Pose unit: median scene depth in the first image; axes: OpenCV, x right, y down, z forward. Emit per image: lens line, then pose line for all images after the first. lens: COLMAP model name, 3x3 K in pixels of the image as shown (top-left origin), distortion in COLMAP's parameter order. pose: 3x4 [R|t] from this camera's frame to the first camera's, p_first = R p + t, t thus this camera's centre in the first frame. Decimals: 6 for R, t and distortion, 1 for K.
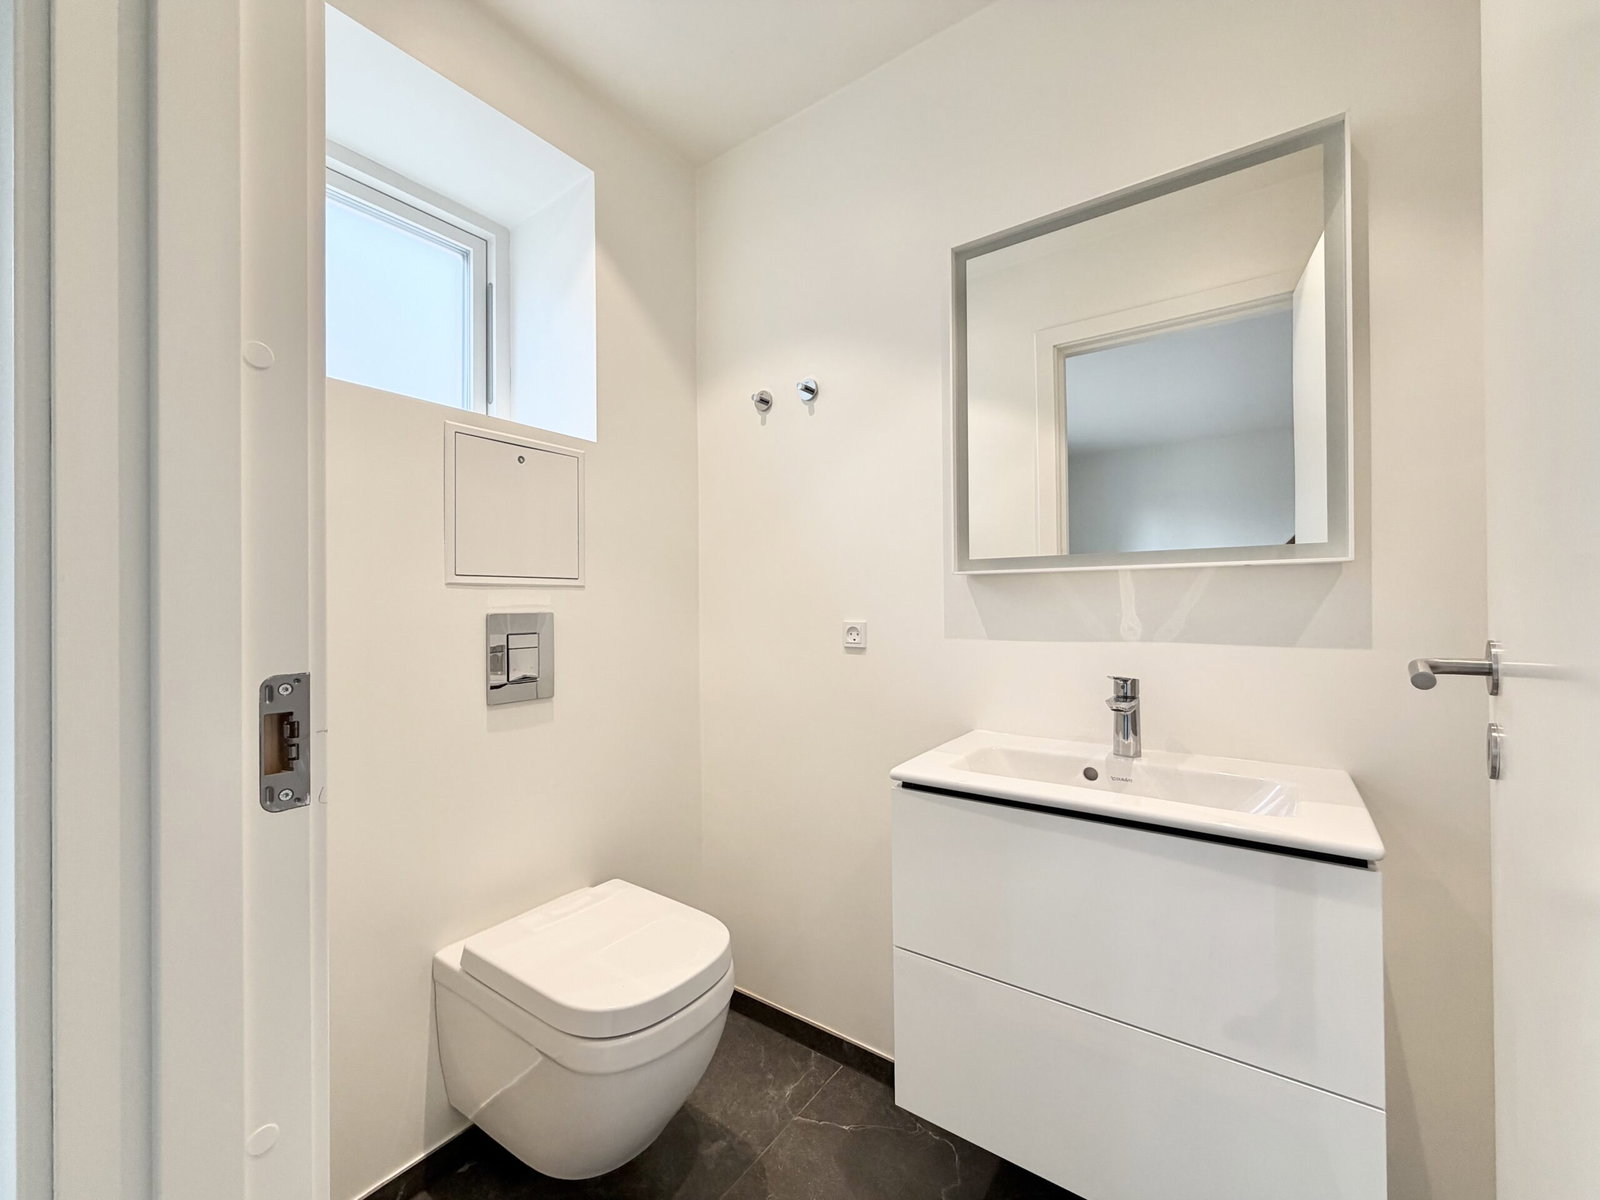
lens RADIAL K [[637.3, 0, 798.7], [0, 637.3, 596.9], [0, 0, 1]] dist [0.000028, 0.000101]
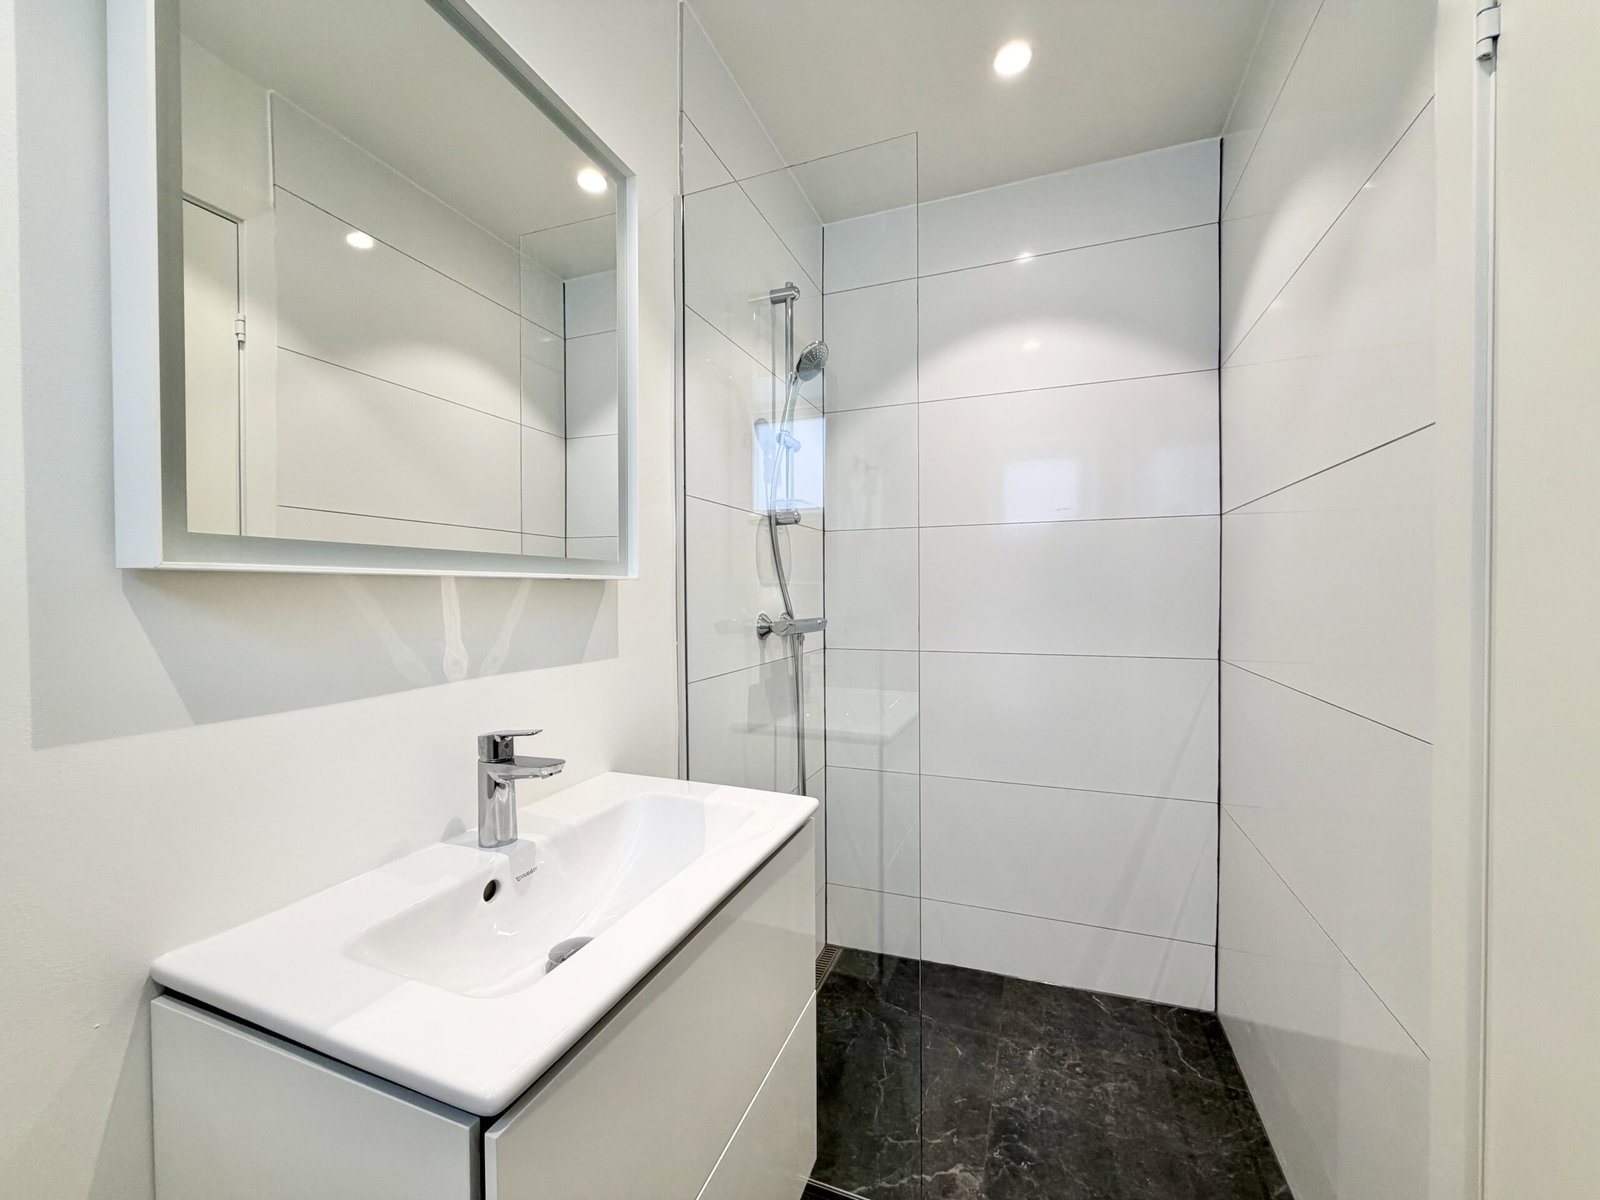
lens RADIAL K [[637.3, 0, 796.0], [0, 637.3, 597.7], [0, 0, 1]] dist [0.000028, 0.000101]
pose [[-0.241022, 0.006492, 0.970498, -0.238872], [0.005202, 0.999972, -0.005398, -0.014787], [-0.970506, 0.003748, -0.241049, 0.816883]]
